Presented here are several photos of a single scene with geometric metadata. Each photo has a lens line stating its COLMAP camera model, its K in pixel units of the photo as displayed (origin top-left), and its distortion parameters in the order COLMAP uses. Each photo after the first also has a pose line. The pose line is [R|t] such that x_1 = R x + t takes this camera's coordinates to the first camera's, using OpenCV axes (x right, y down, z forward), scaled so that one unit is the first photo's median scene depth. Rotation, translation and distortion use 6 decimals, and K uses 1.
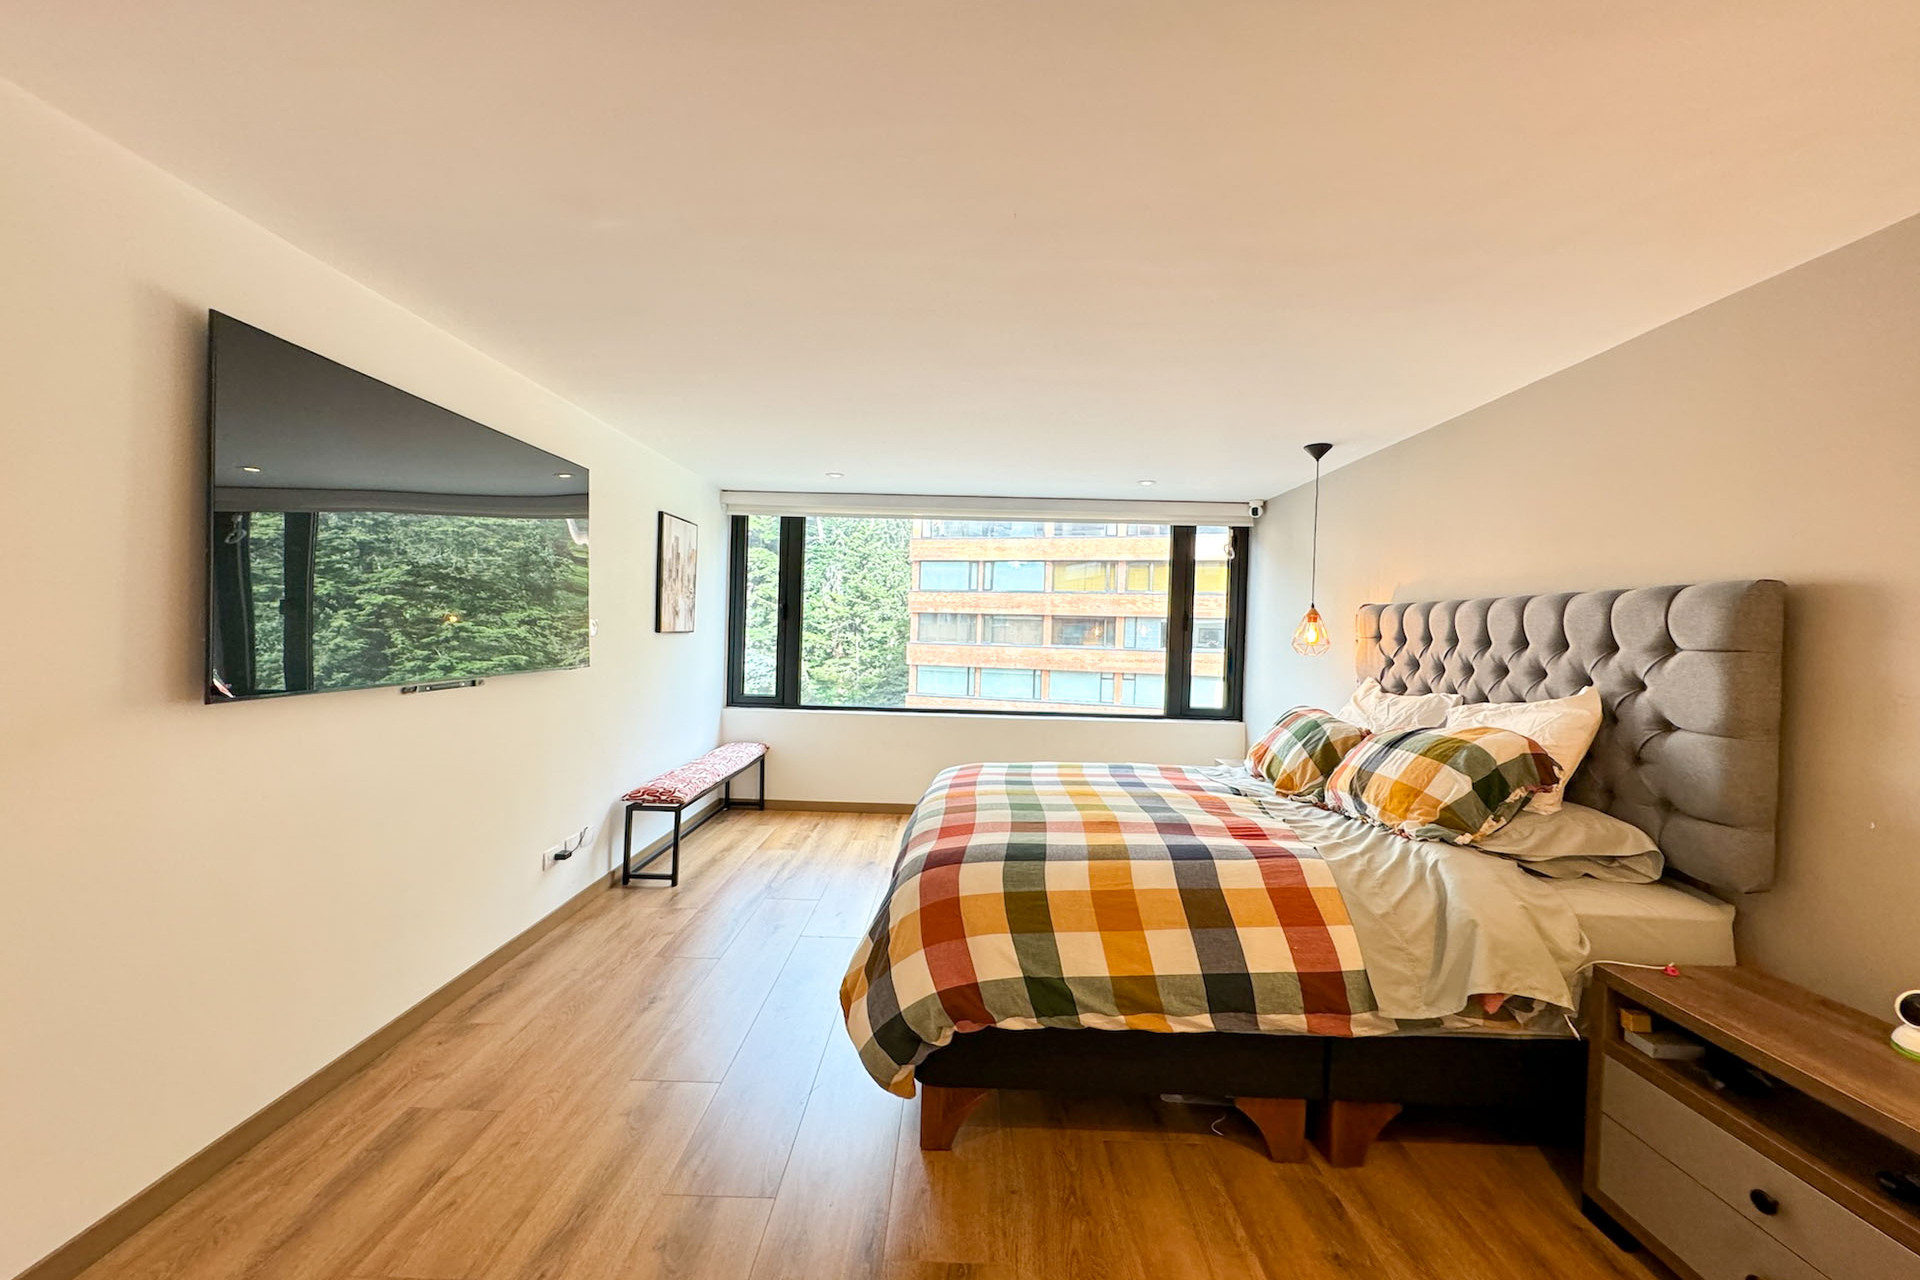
lens RADIAL K [[767.4, 0, 958.2], [0, 767.4, 633.9], [0, 0, 1]] dist [-0.001789, 0.000224]
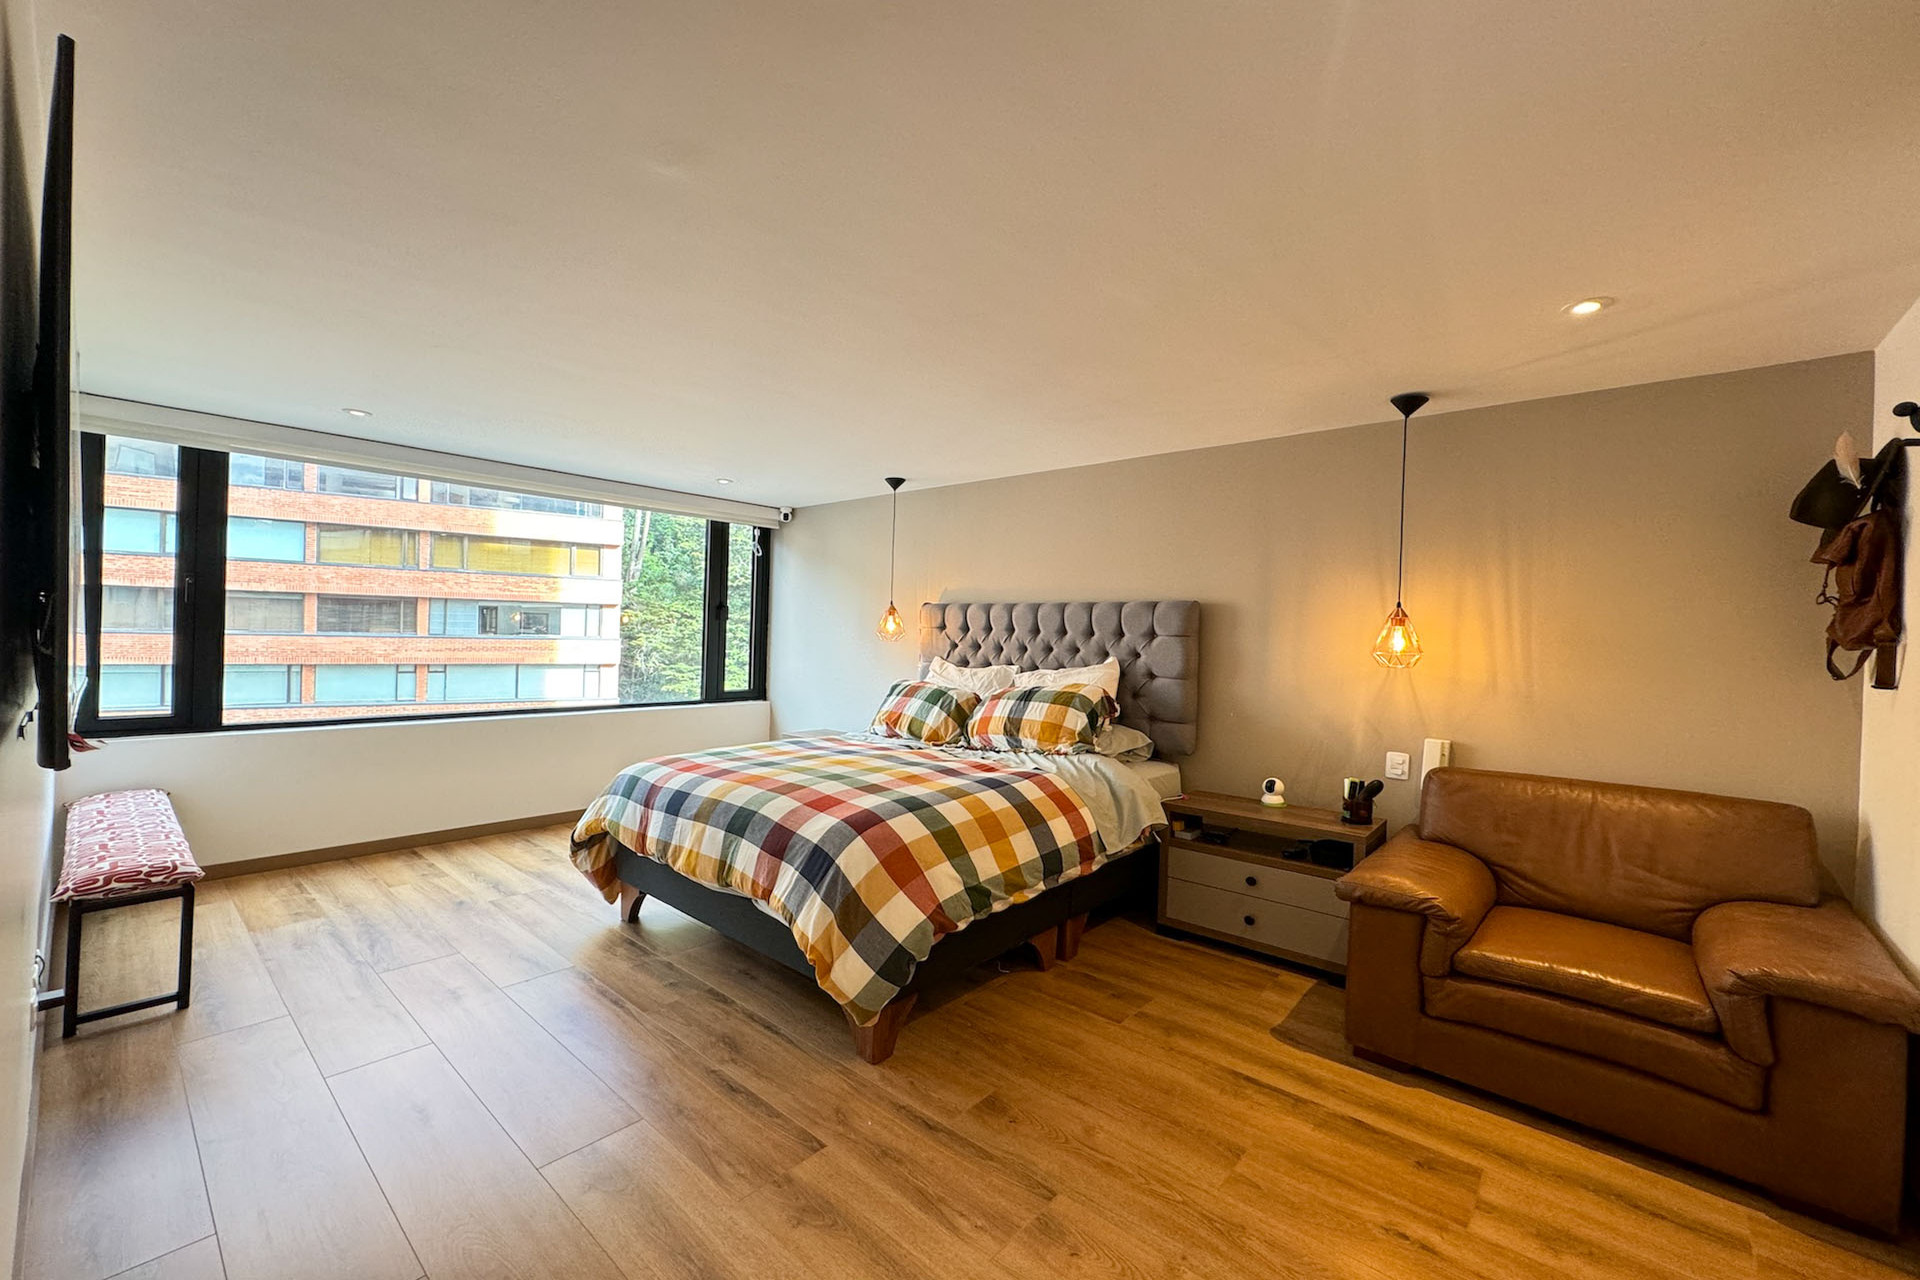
lens RADIAL K [[767.4, 0, 958.2], [0, 767.4, 633.9], [0, 0, 1]] dist [-0.001789, 0.000224]
pose [[0.650162, -0.010226, 0.759726, -0.569809], [-0.004921, 0.999832, 0.017669, -0.009857], [-0.759779, -0.015226, 0.650003, 0.095014]]
